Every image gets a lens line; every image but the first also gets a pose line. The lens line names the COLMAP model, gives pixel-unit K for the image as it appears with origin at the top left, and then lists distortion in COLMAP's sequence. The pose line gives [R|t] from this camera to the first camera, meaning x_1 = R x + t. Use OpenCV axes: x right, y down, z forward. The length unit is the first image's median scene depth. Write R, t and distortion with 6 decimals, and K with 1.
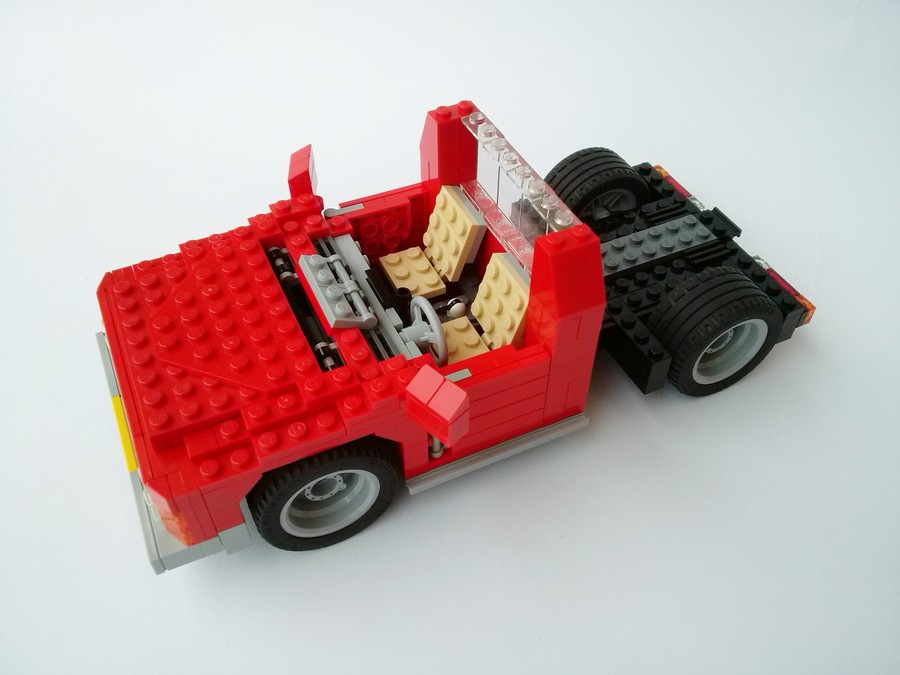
lens RADIAL K [[800.2, 0, 453.3], [0, 800.2, 338.7], [0, 0, 1]] dist [-0.040612, -0.063634]
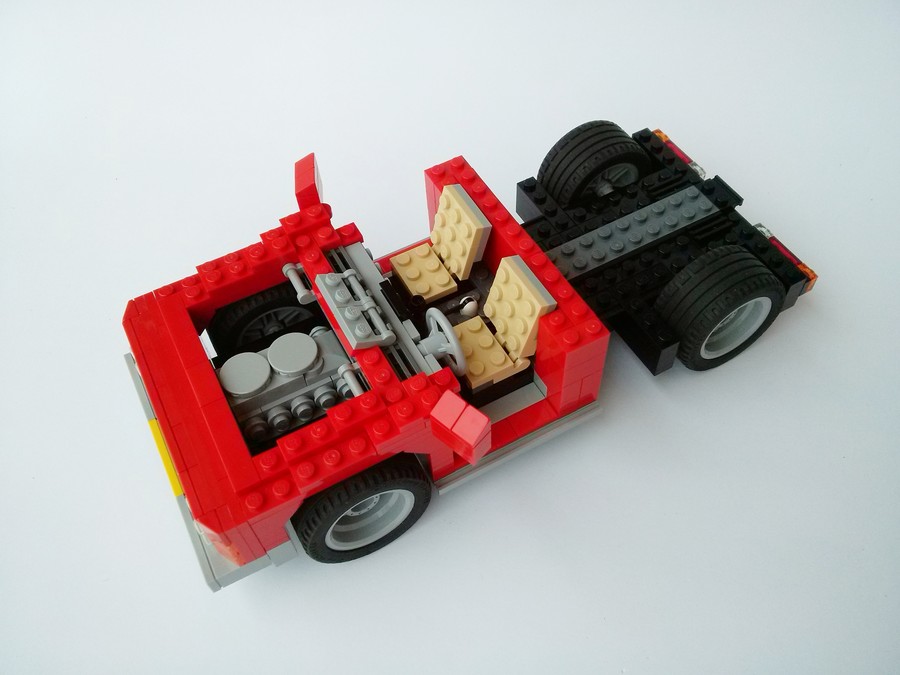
lens RADIAL K [[800.2, 0, 453.0], [0, 800.2, 335.8], [0, 0, 1]] dist [-0.040612, -0.063634]
pose [[0.997389, -0.071298, -0.011469, -0.008225], [0.072148, 0.990643, 0.115850, -0.126819], [0.003102, -0.116375, 0.993200, -0.031602]]
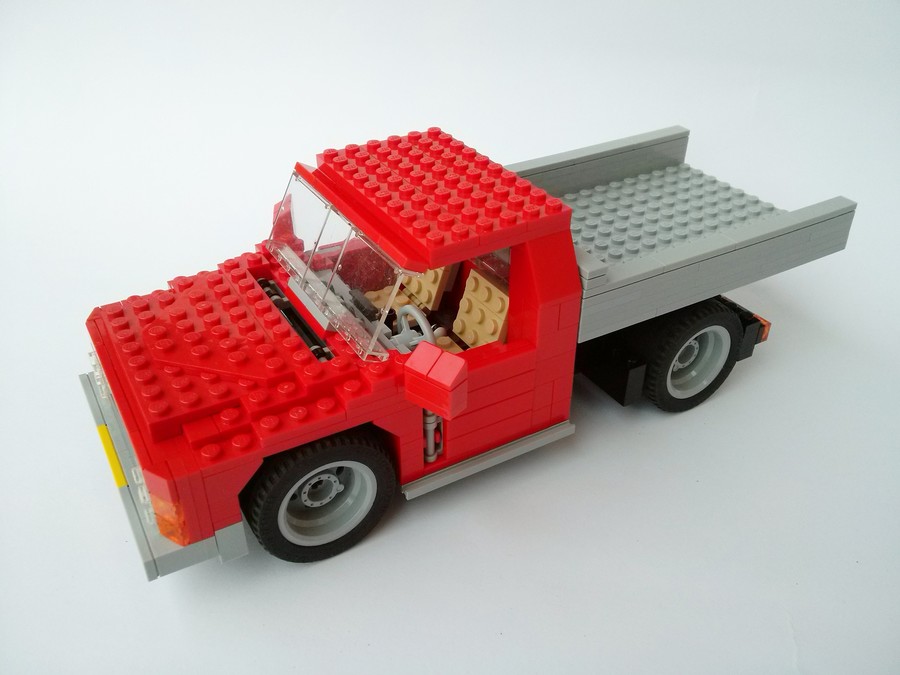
lens RADIAL K [[800.2, 0, 458.8], [0, 800.2, 322.4], [0, 0, 1]] dist [-0.040612, -0.063634]
pose [[0.995438, -0.044293, 0.084505, -0.059008], [0.062878, 0.970709, -0.231884, 0.199580], [-0.071759, 0.236140, 0.969066, -0.014443]]
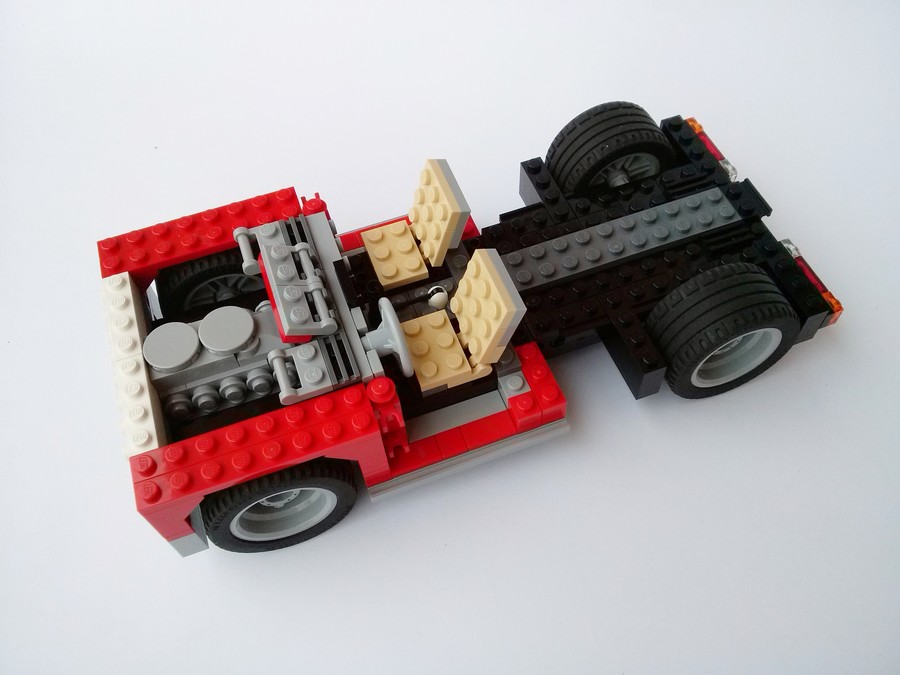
lens RADIAL K [[800.2, 0, 450.9], [0, 800.2, 338.4], [0, 0, 1]] dist [-0.040612, -0.063634]
pose [[0.994776, 0.051819, -0.087949, 0.107792], [-0.036201, 0.984659, 0.170691, -0.156103], [0.095444, -0.166615, 0.981392, 0.088338]]
